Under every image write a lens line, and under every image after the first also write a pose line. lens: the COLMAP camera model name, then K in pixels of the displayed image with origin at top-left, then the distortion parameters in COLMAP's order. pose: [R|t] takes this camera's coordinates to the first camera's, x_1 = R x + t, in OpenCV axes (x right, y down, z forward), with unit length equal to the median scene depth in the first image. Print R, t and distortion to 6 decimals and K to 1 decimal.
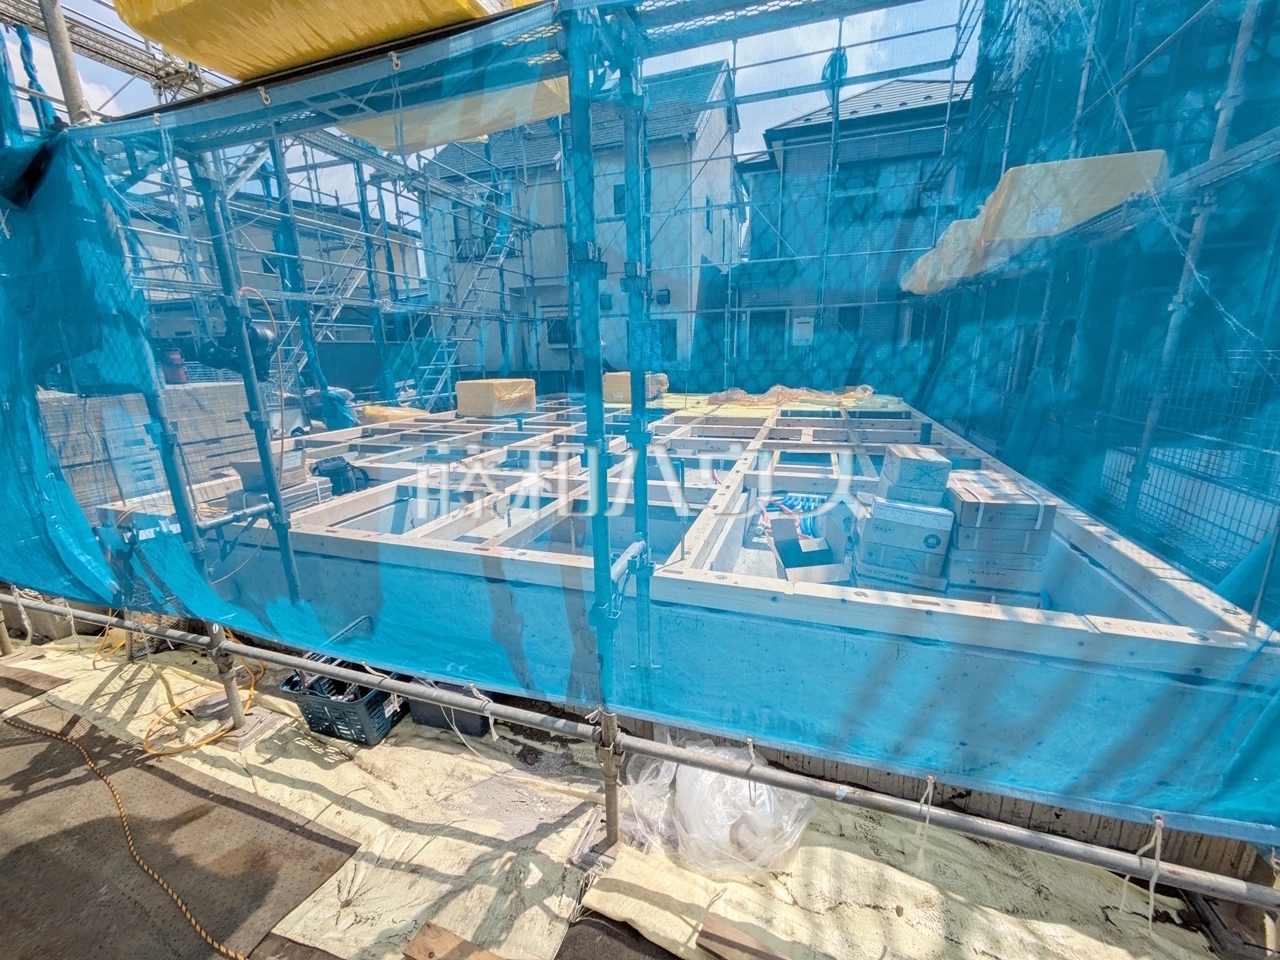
lens RADIAL K [[504.3, 0, 647.7], [0, 504.3, 485.1], [0, 0, 1]] dist [0.003267, 0.000421]
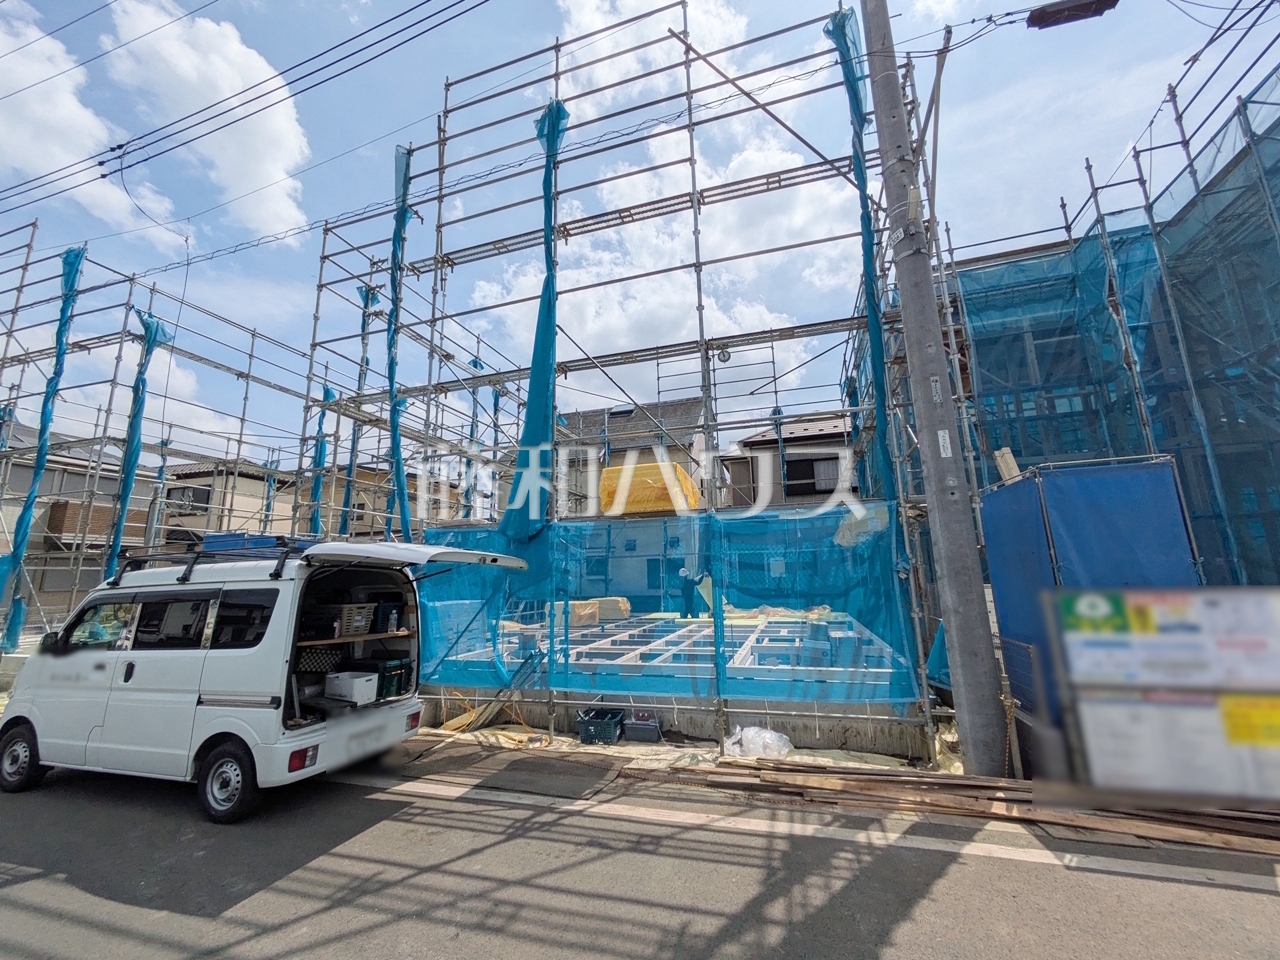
lens RADIAL K [[504.3, 0, 645.9], [0, 504.3, 477.4], [0, 0, 1]] dist [0.003267, 0.000421]
pose [[0.999677, 0.004439, 0.025020, -0.142124], [0.007075, 0.897071, -0.441830, 0.134424], [-0.024406, 0.441865, 0.896750, -0.548297]]
